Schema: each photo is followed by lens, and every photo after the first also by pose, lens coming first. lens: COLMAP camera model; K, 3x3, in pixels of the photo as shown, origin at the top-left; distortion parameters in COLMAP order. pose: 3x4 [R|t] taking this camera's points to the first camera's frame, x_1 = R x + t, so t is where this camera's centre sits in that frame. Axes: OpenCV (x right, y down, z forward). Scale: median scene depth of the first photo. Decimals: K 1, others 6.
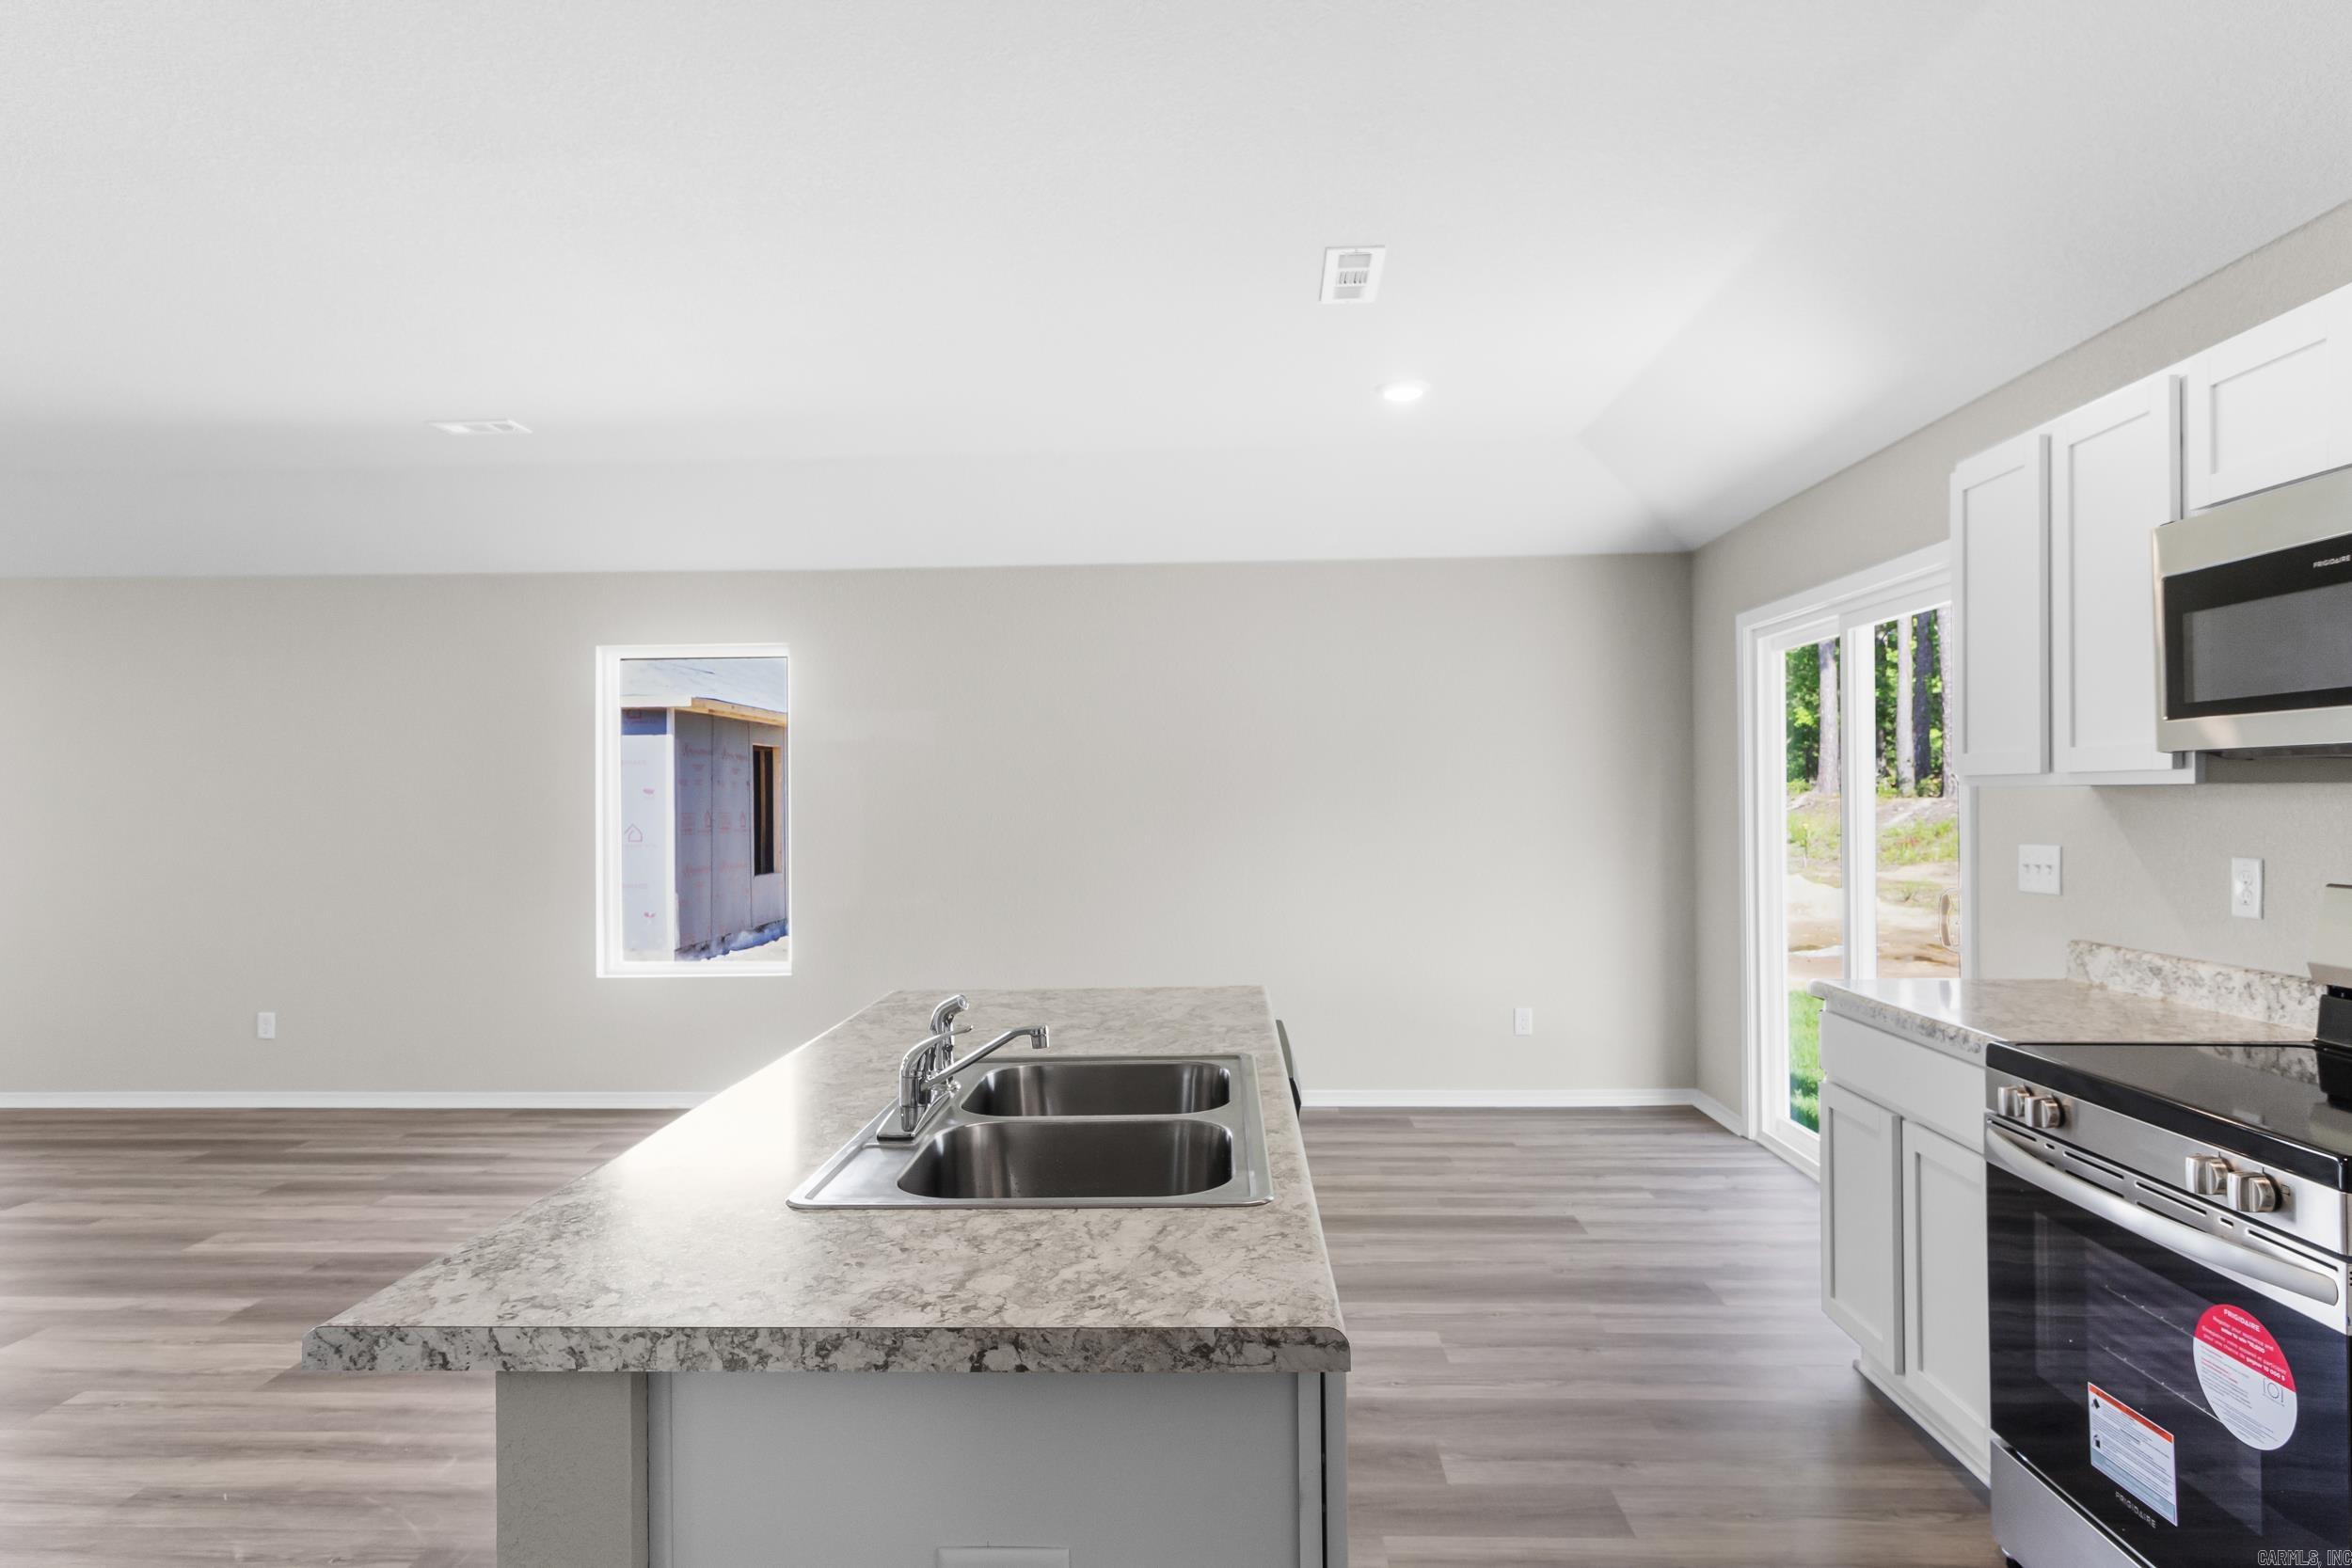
lens RADIAL K [[1285.1, 0, 1181.0], [0, 1285.1, 794.1], [0, 0, 1]] dist [0.004104, -0.002106]
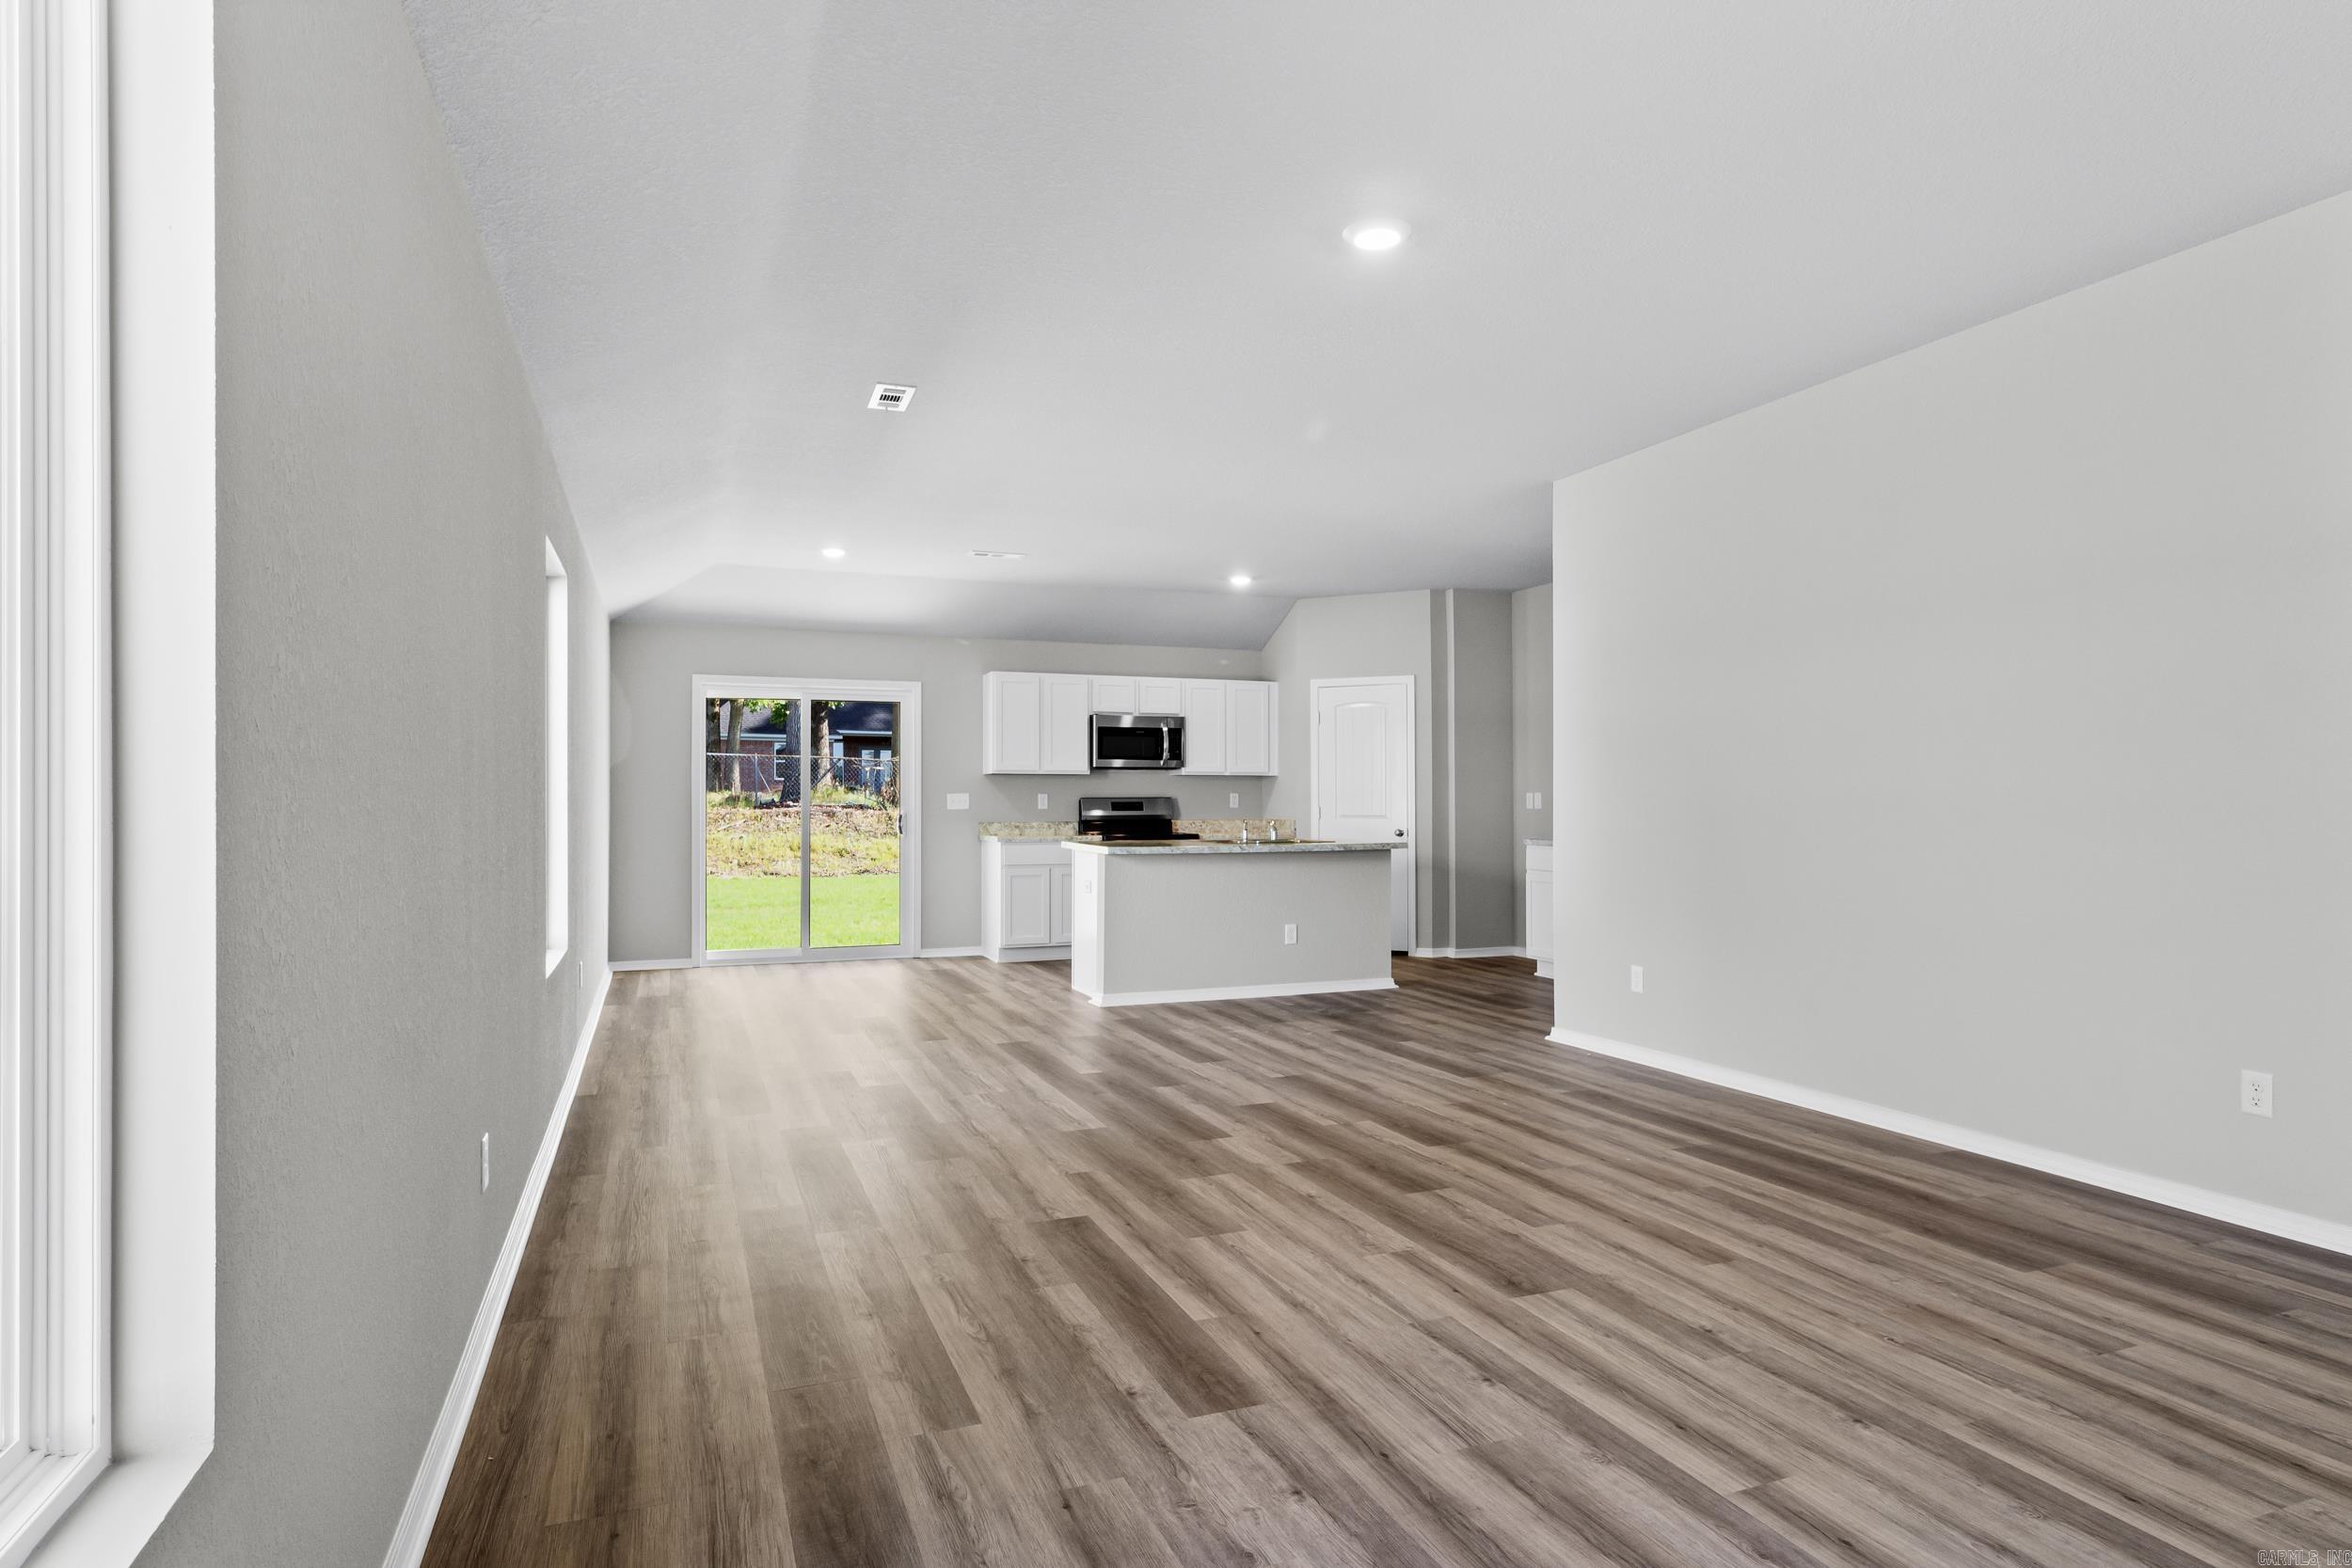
lens RADIAL K [[1285.1, 0, 1188.4], [0, 1285.1, 780.1], [0, 0, 1]] dist [0.004104, -0.002106]
pose [[-0.407748, 0.023093, 0.912803, -1.984785], [0.002200, 0.999702, -0.024308, 0.070893], [-0.913092, -0.007903, -0.407677, 1.487249]]
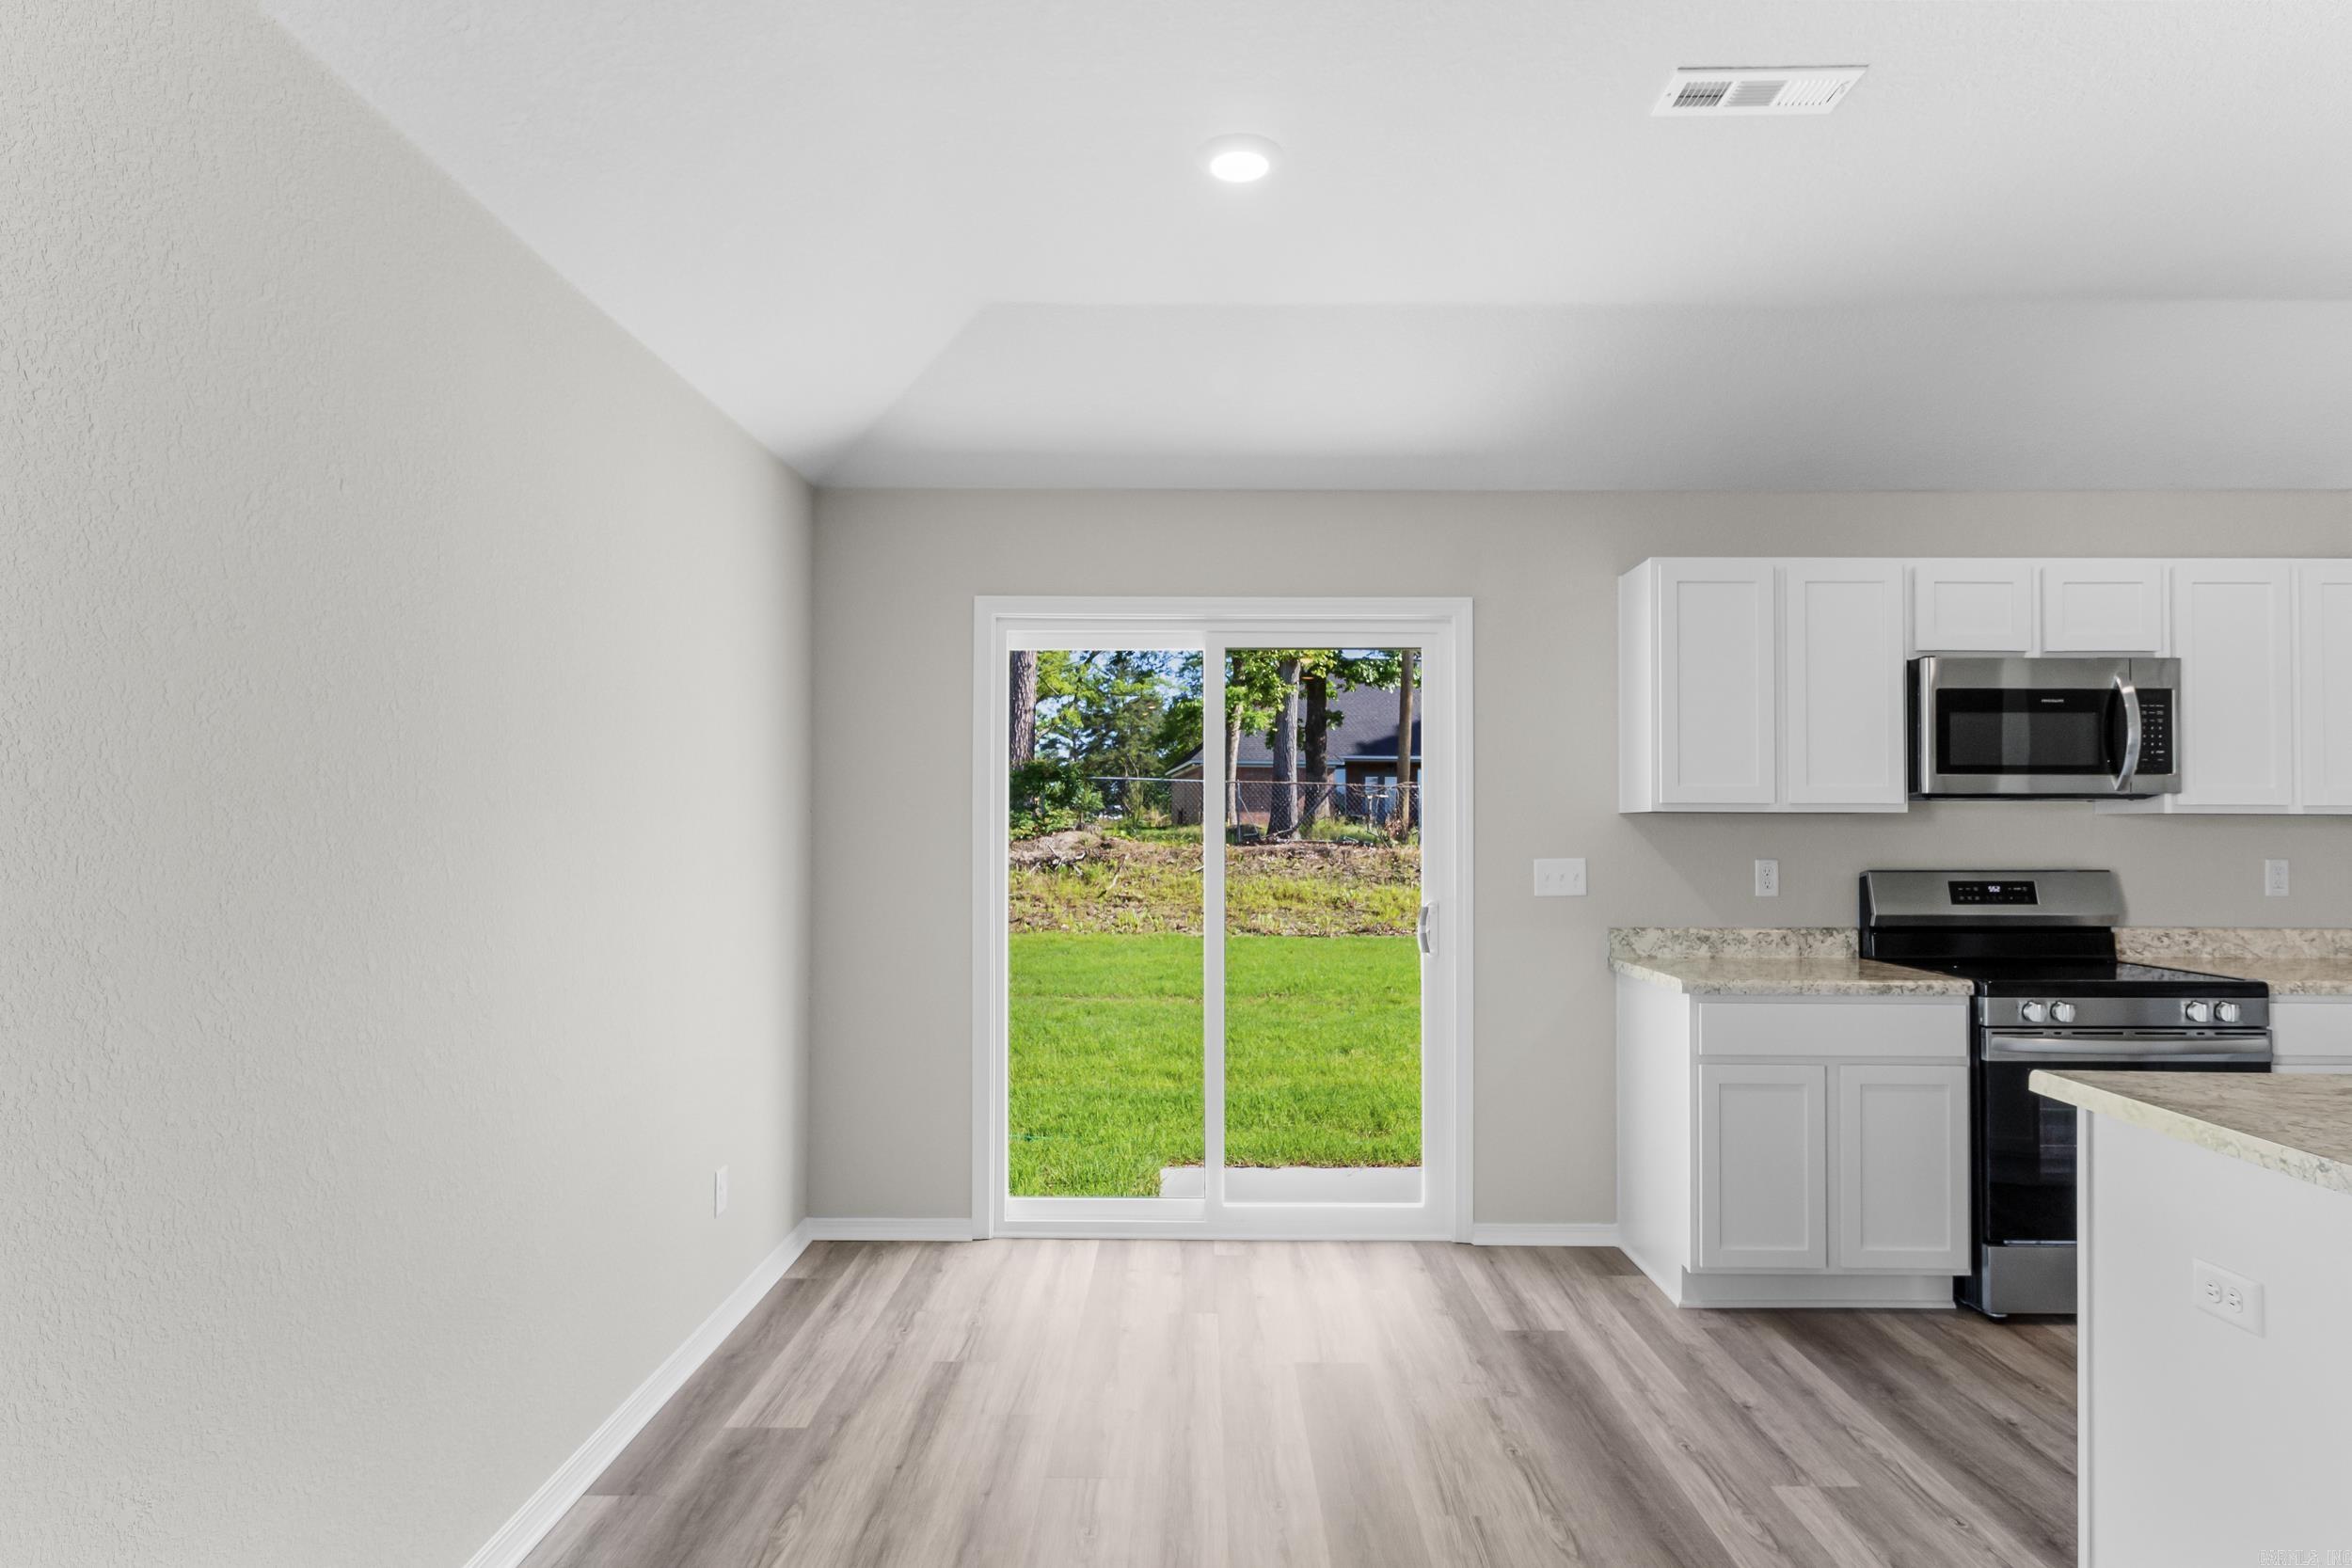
lens RADIAL K [[1285.1, 0, 1190.4], [0, 1285.1, 806.3], [0, 0, 1]] dist [0.004104, -0.002106]
pose [[-0.034094, 0.024208, 0.999125, -0.516152], [-0.005188, 0.999689, -0.024399, 0.017704], [-0.999405, -0.006015, -0.033958, 1.206703]]
